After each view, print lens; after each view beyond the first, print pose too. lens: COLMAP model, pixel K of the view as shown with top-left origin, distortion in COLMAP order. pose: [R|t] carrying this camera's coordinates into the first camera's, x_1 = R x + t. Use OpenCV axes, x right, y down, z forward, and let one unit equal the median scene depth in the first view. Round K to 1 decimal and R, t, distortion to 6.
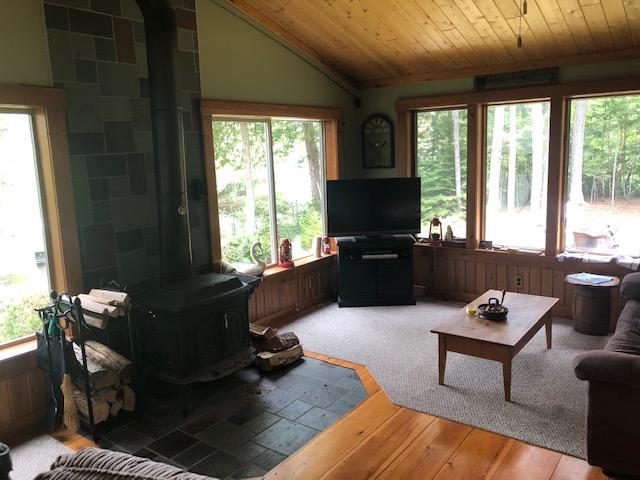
lens RADIAL K [[521.6, 0, 323.3], [0, 521.6, 228.8], [0, 0, 1]] dist [0.035004, -0.036165]
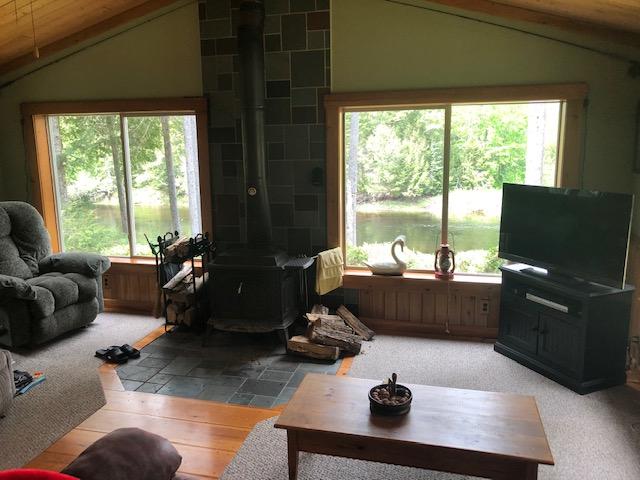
lens RADIAL K [[521.6, 0, 304.8], [0, 521.6, 230.4], [0, 0, 1]] dist [0.035004, -0.036165]
pose [[0.374610, 0.180683, -0.909407, 0.769744], [-0.147643, 0.979938, 0.133878, -0.108484], [0.915352, 0.084116, 0.393771, 0.555260]]
